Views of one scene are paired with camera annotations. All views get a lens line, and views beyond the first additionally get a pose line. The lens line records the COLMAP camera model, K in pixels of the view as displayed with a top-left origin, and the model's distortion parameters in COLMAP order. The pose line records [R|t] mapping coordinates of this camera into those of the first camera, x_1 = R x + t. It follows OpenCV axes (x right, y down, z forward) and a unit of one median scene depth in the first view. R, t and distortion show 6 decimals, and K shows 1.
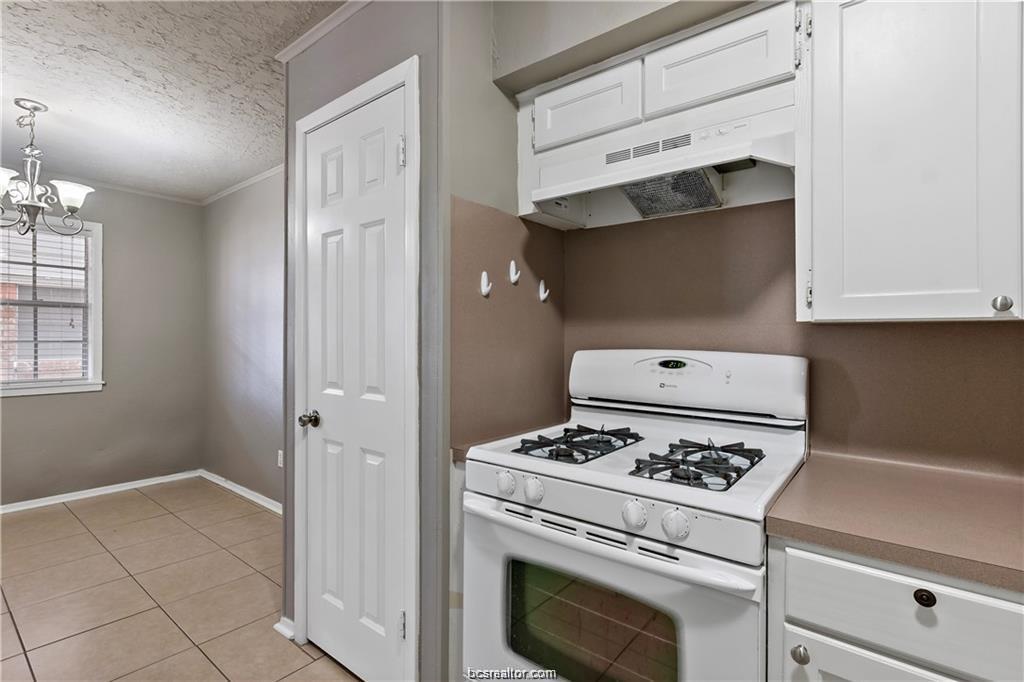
lens RADIAL K [[482.2, 0, 512.0], [0, 482.2, 341.0], [0, 0, 1]] dist [-0.001730, -0.000178]
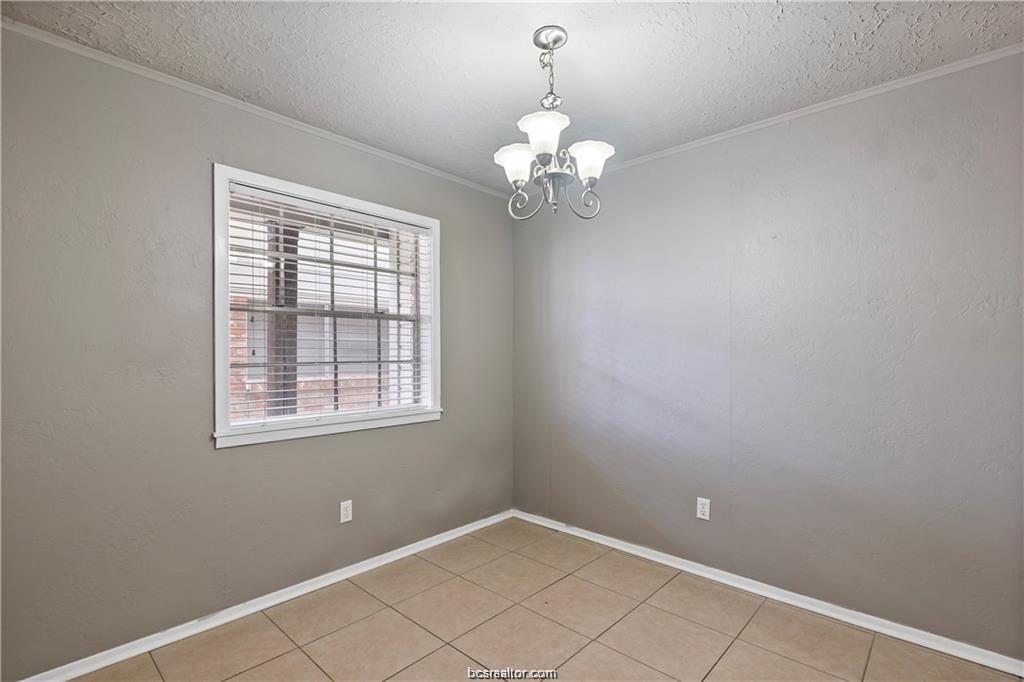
lens RADIAL K [[479.2, 0, 514.4], [0, 479.2, 362.8], [0, 0, 1]] dist [0.000255, 0.000047]
pose [[0.997649, -0.004283, -0.068401, -0.689476], [0.005593, 0.999805, 0.018965, -0.011535], [0.068307, -0.019303, 0.997478, 0.186044]]
